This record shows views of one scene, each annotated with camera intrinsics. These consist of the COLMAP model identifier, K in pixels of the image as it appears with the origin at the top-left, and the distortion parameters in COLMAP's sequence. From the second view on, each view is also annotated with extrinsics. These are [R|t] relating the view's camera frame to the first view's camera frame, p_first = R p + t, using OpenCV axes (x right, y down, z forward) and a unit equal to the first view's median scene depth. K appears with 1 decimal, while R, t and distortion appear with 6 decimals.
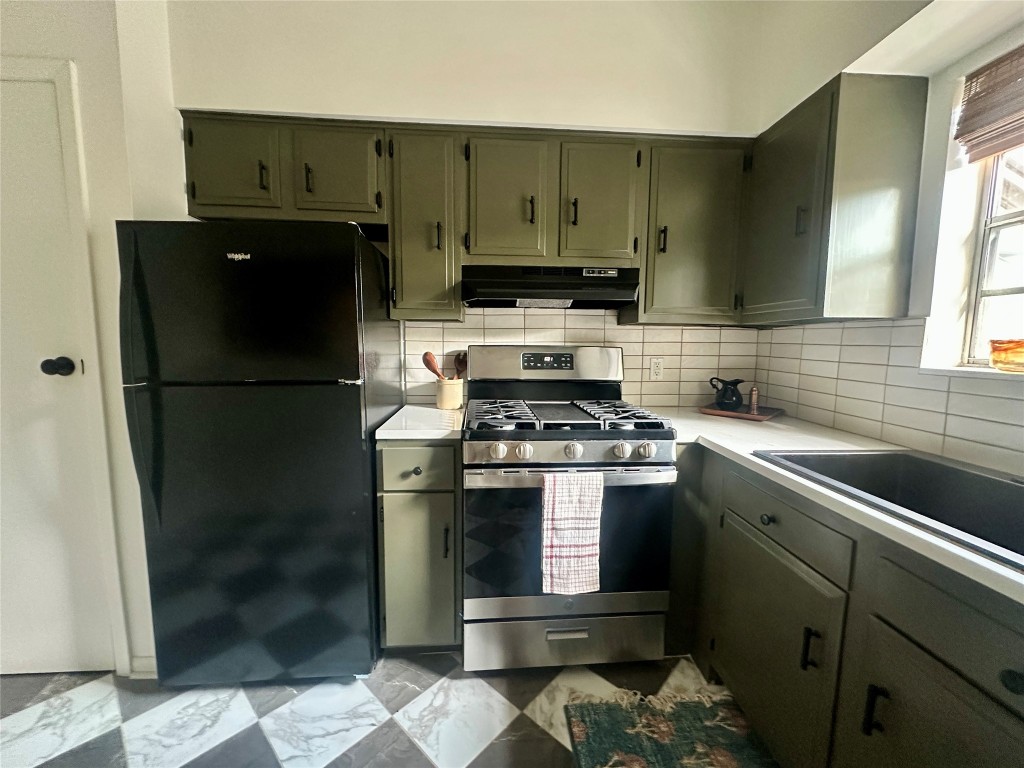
lens RADIAL K [[410.4, 0, 512.0], [0, 410.4, 384.0], [0, 0, 1]] dist [-0.002421, 0.000358]
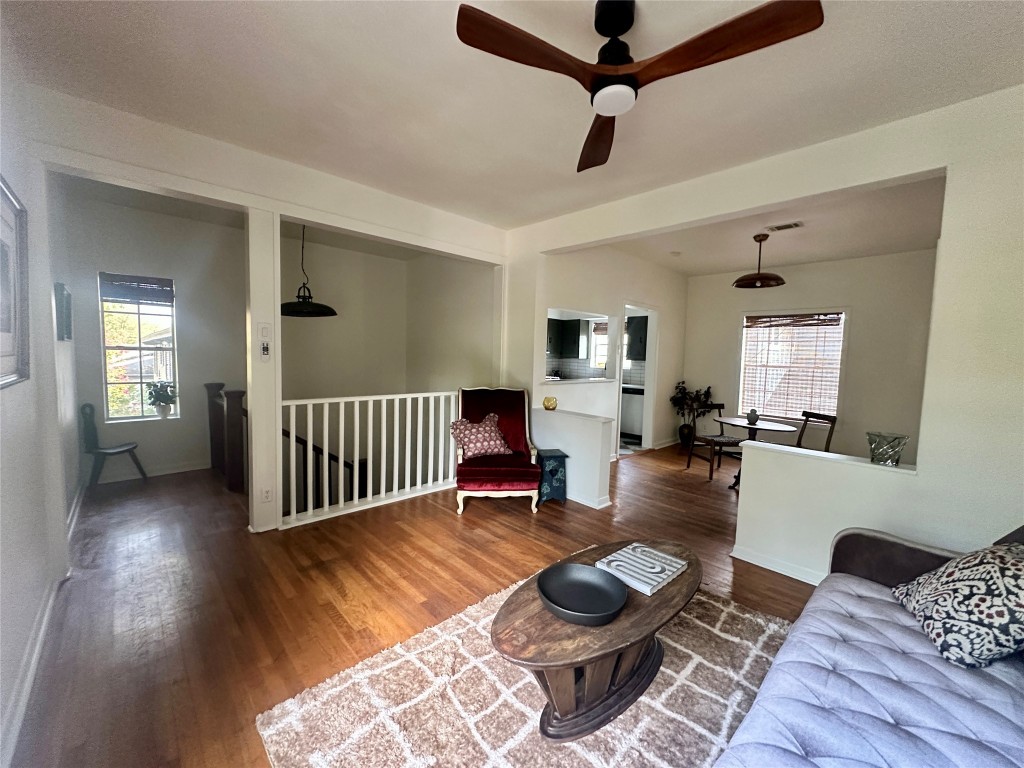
lens RADIAL K [[410.4, 0, 512.0], [0, 410.4, 384.0], [0, 0, 1]] dist [-0.002421, 0.000358]
pose [[0.767155, -0.030505, 0.640736, -3.477330], [0.042484, 0.999092, -0.003301, 0.167733], [-0.640053, 0.029754, 0.767754, -2.668852]]
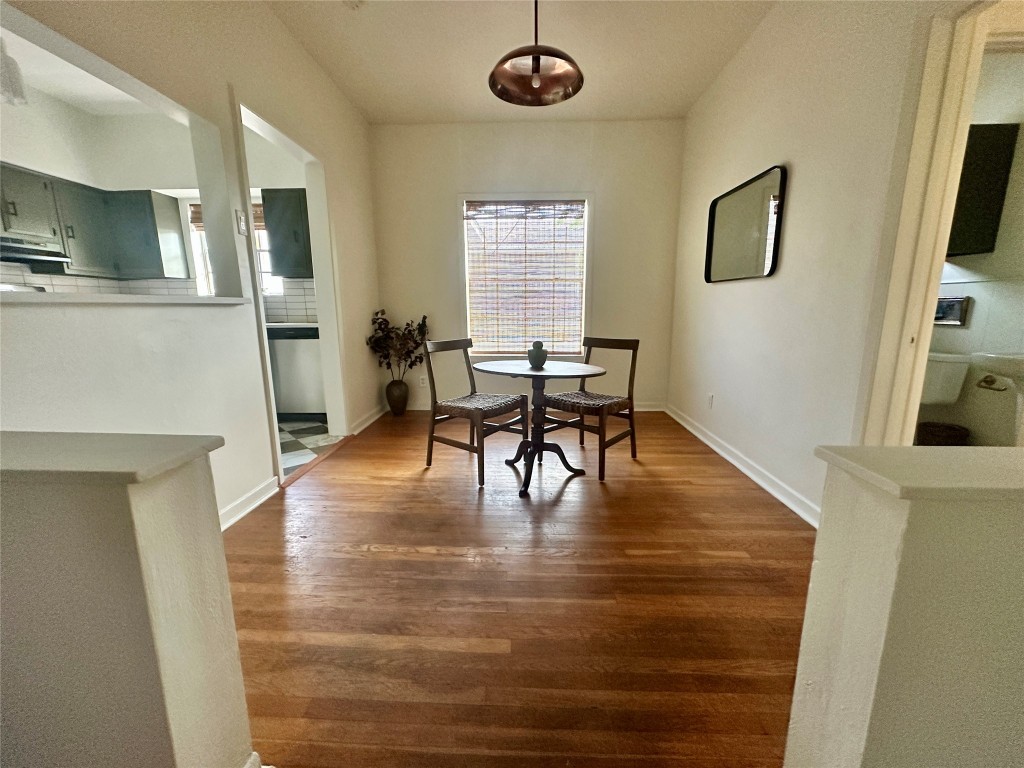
lens RADIAL K [[410.4, 0, 512.0], [0, 410.4, 384.0], [0, 0, 1]] dist [-0.002421, 0.000358]
pose [[0.096183, -0.191625, 0.976744, -1.771484], [0.106189, 0.977669, 0.181350, 0.280975], [-0.989683, 0.086276, 0.114383, -1.510327]]
